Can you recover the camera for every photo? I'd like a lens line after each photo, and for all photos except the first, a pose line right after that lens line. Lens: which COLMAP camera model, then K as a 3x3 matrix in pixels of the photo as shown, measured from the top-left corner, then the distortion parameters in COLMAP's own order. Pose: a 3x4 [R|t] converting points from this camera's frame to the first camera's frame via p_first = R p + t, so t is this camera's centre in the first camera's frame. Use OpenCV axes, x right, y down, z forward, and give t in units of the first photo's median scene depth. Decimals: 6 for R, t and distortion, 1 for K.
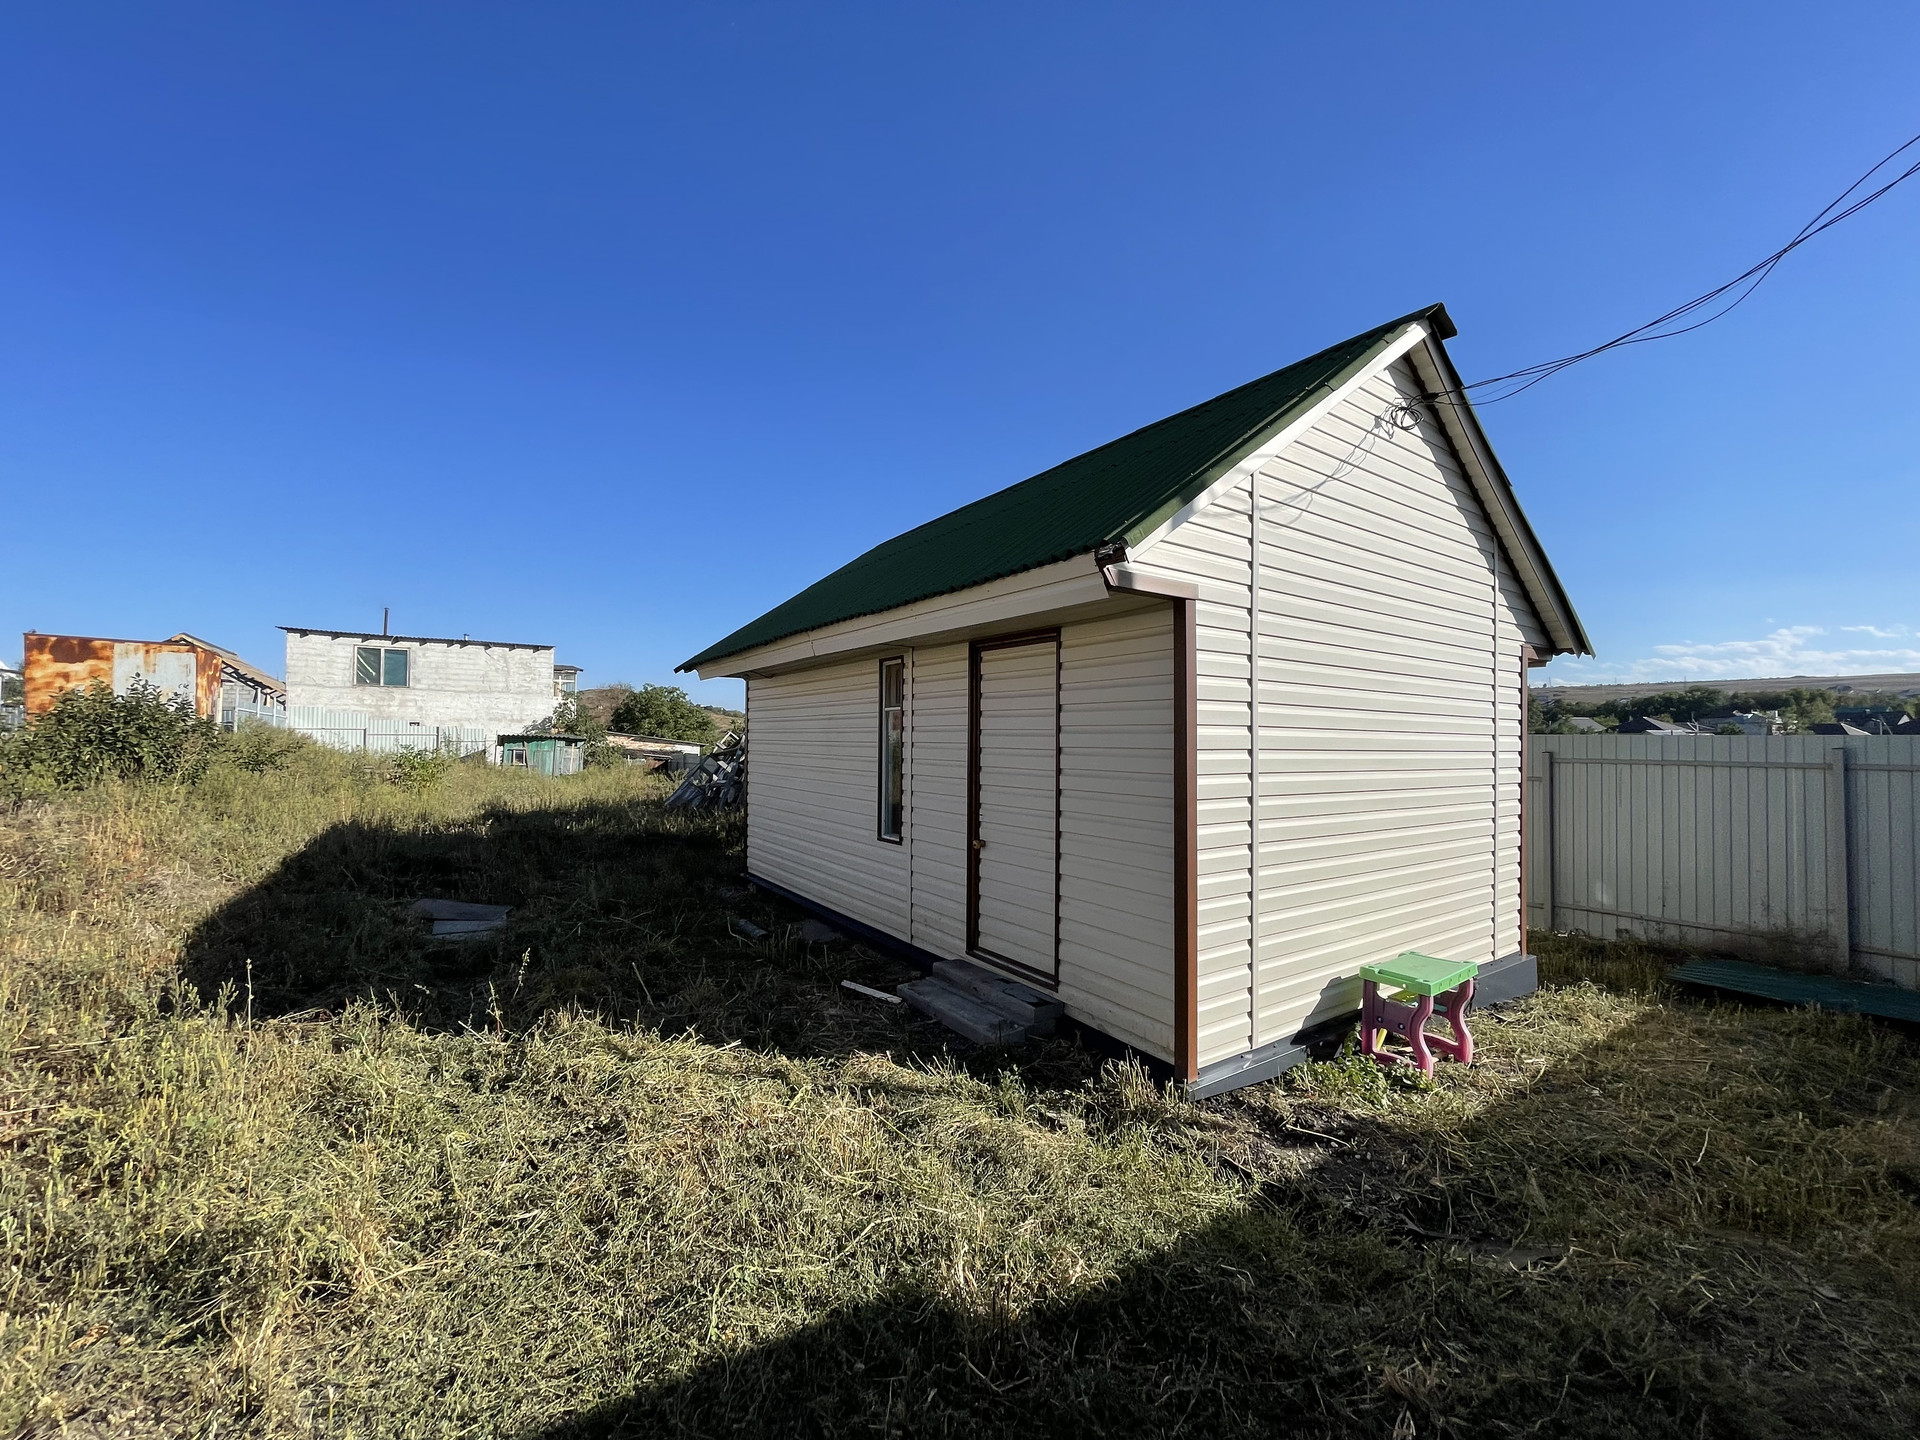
lens RADIAL K [[763.1, 0, 969.1], [0, 763.1, 731.1], [0, 0, 1]] dist [-0.009135, -0.000038]
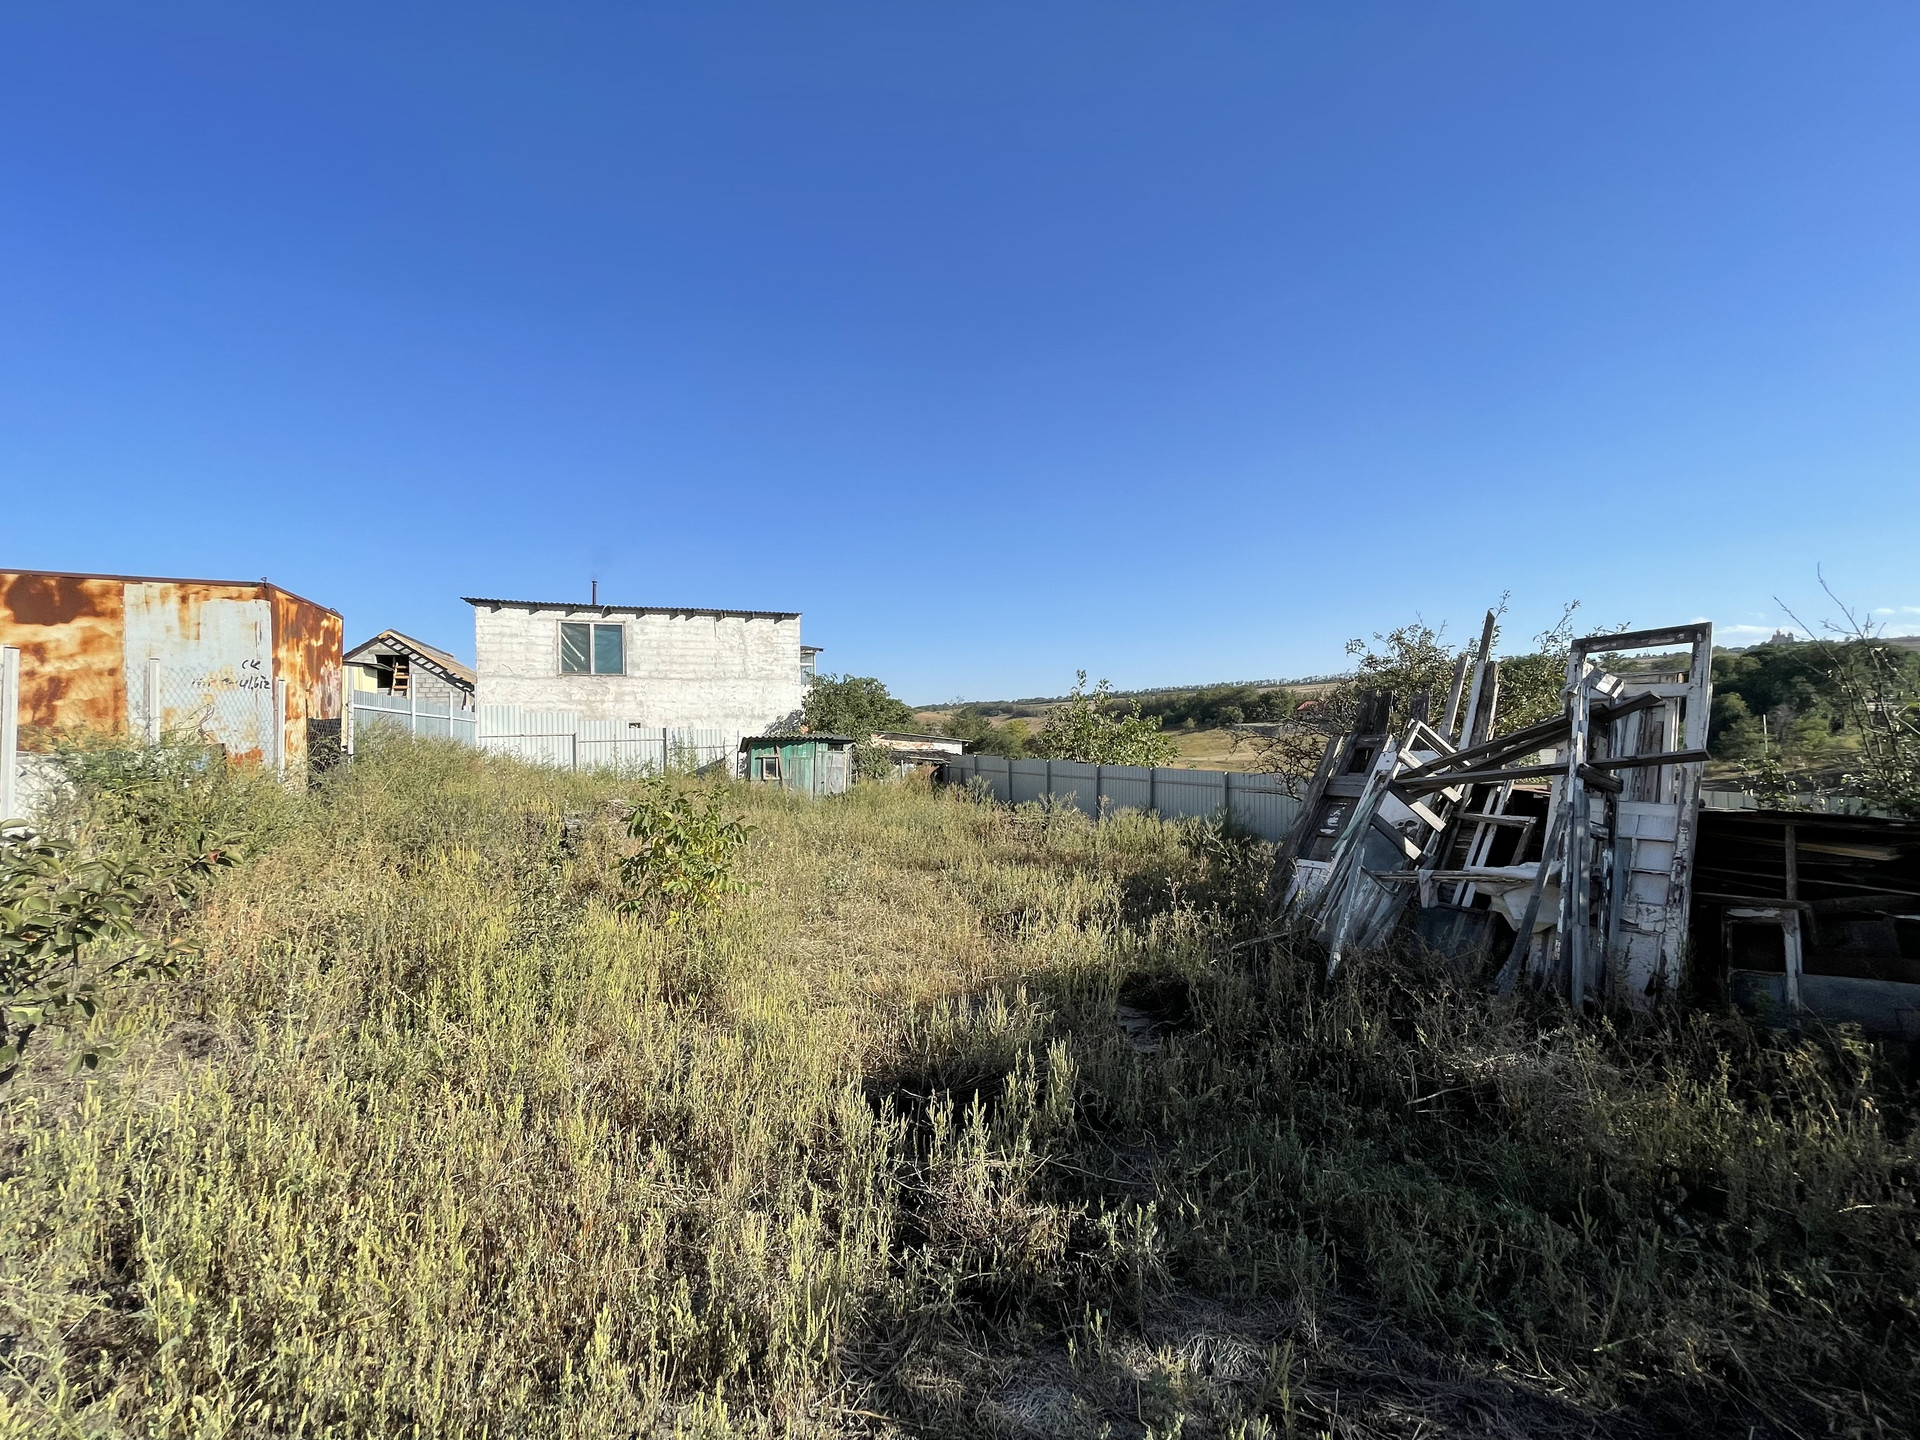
lens RADIAL K [[763.1, 0, 970.7], [0, 763.1, 731.7], [0, 0, 1]] dist [-0.009135, -0.000038]
pose [[0.979348, -0.028556, -0.200156, -0.269926], [0.031842, 0.999406, 0.013217, -0.002818], [0.199659, -0.019317, 0.979675, 0.350183]]
